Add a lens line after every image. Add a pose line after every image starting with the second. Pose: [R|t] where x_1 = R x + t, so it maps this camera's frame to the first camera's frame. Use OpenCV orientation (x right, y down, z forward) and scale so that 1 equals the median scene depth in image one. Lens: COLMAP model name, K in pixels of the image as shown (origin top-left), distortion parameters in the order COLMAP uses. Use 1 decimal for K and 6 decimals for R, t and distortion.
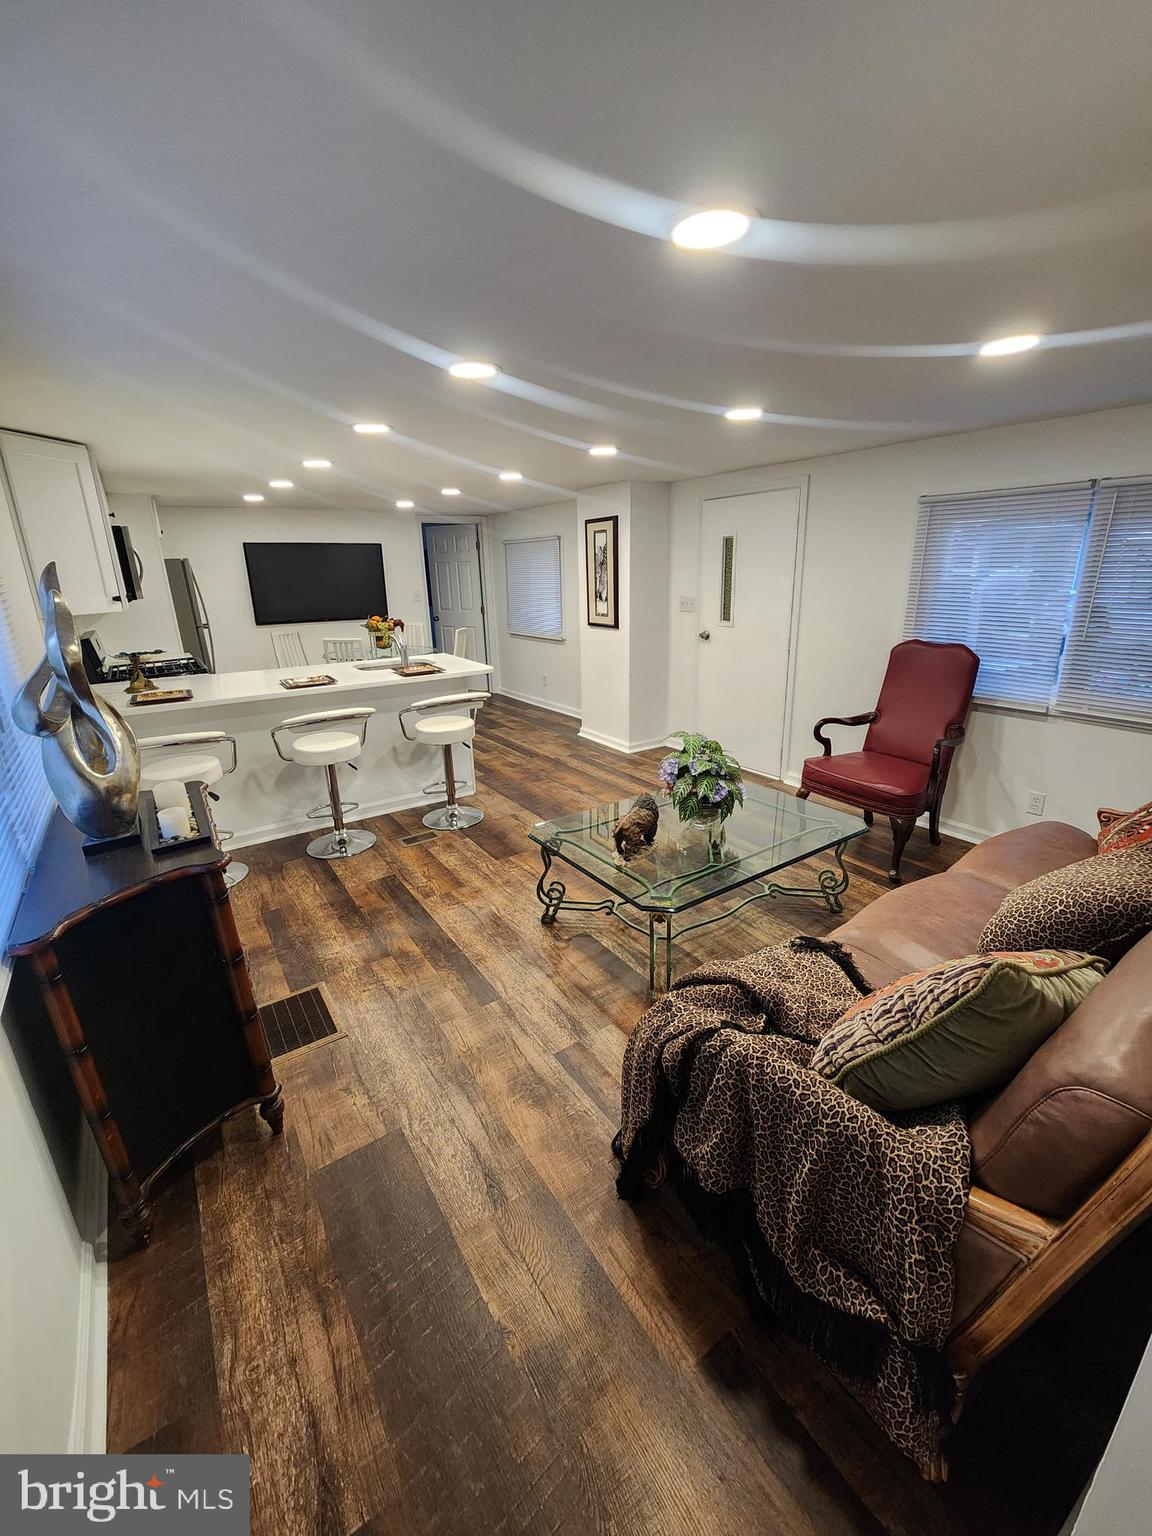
lens RADIAL K [[624.6, 0, 577.5], [0, 624.6, 763.0], [0, 0, 1]] dist [0.008126, -0.004671]
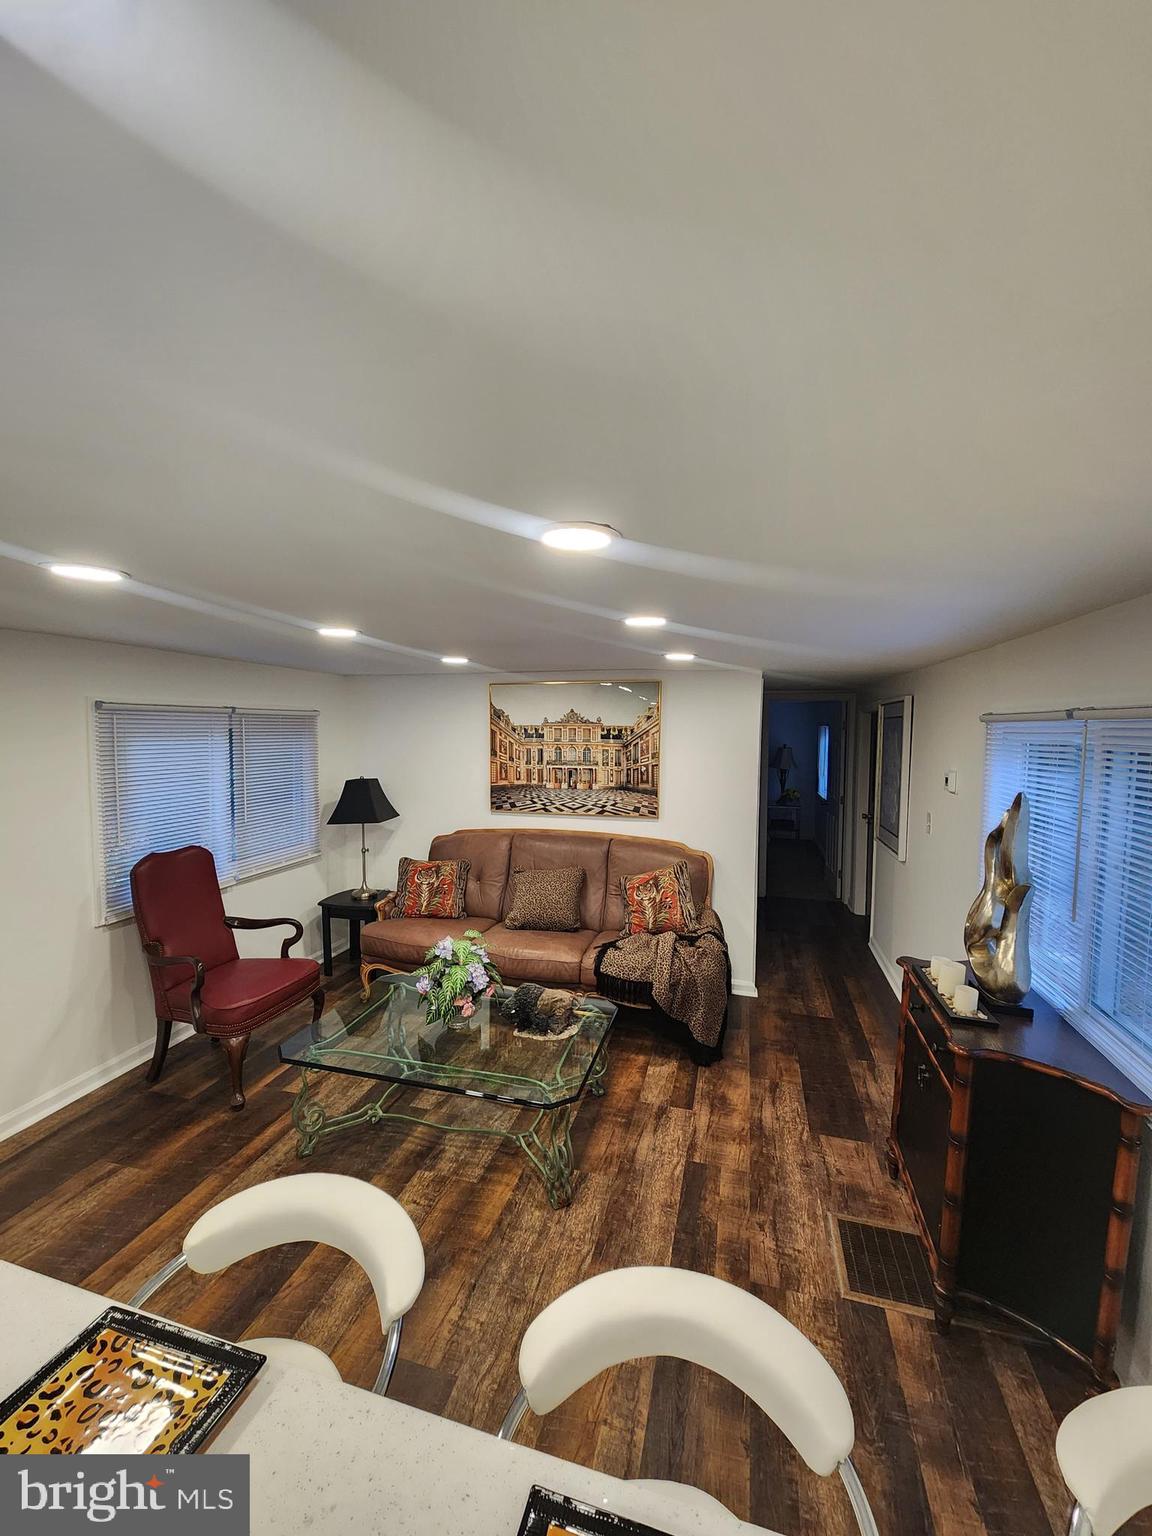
lens RADIAL K [[624.6, 0, 577.5], [0, 624.6, 763.0], [0, 0, 1]] dist [0.008126, -0.004671]
pose [[-0.646984, -0.033383, 0.761773, -0.807796], [0.228785, 0.944512, 0.235701, -0.579059], [-0.727372, 0.326777, -0.603446, 1.572636]]
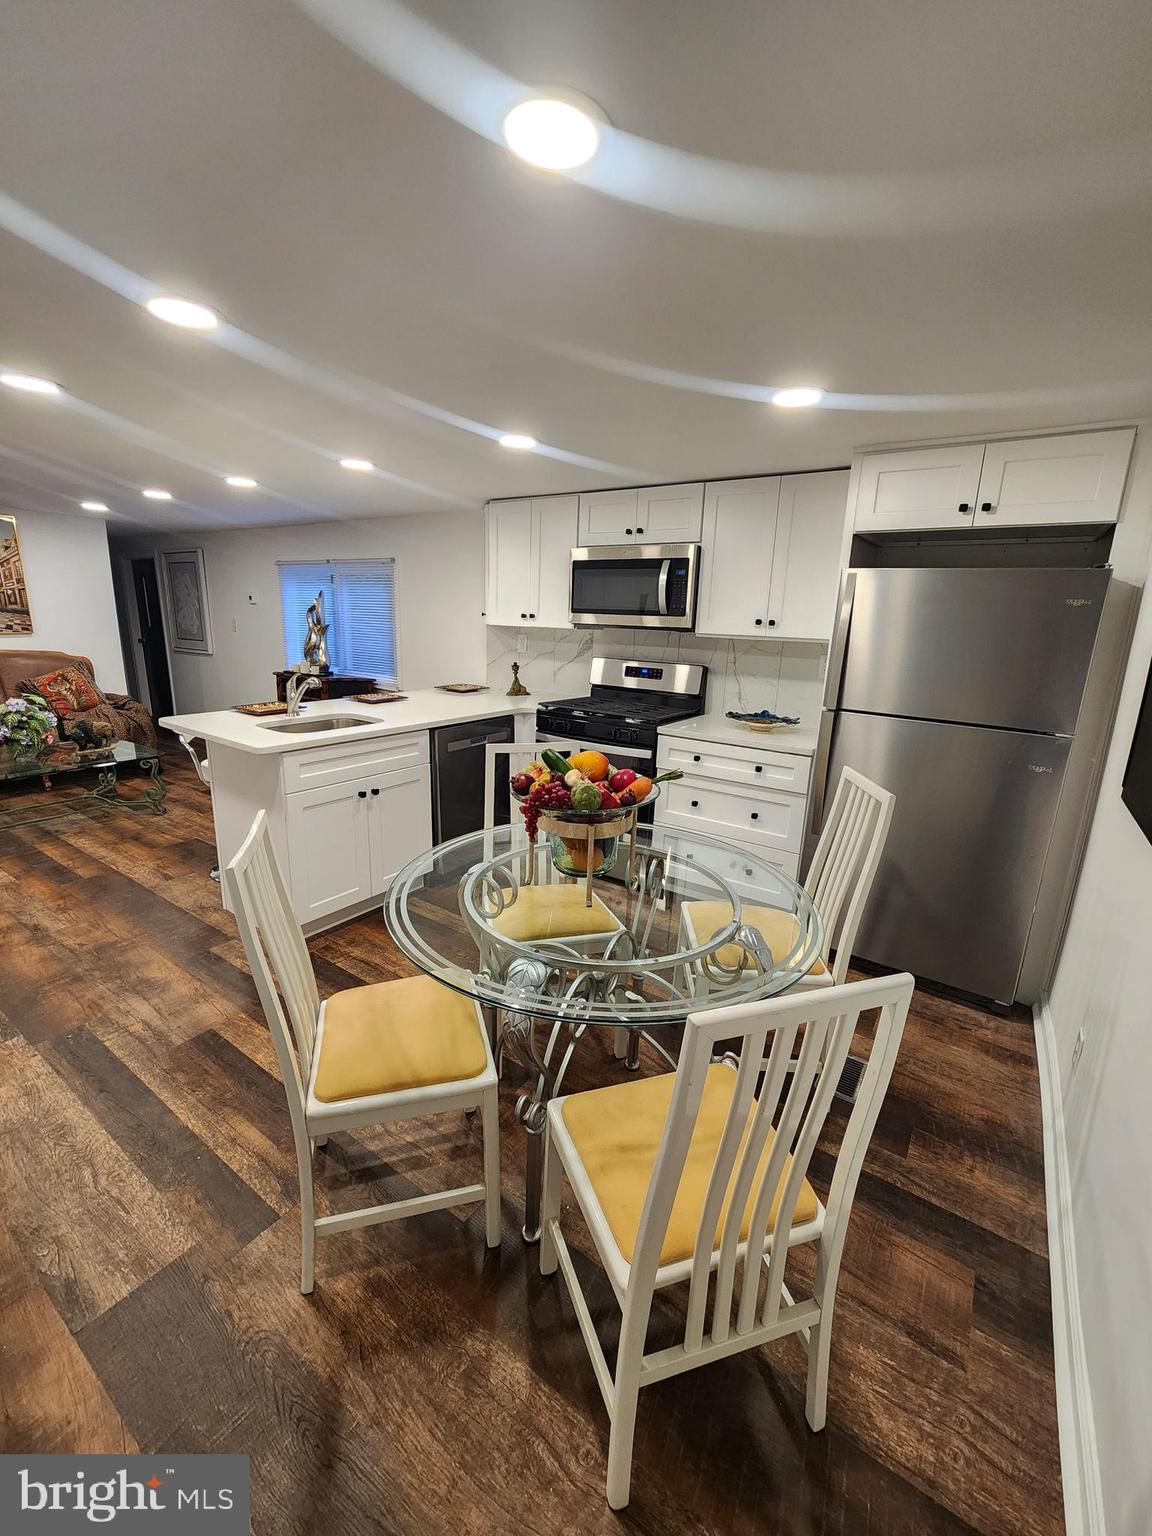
lens RADIAL K [[624.6, 0, 577.5], [0, 624.6, 763.0], [0, 0, 1]] dist [0.008126, -0.004671]
pose [[-0.928951, 0.077919, -0.361910, -0.550218], [-0.123455, 0.856437, 0.501274, -0.922375], [0.349012, 0.510338, -0.785968, 3.063822]]
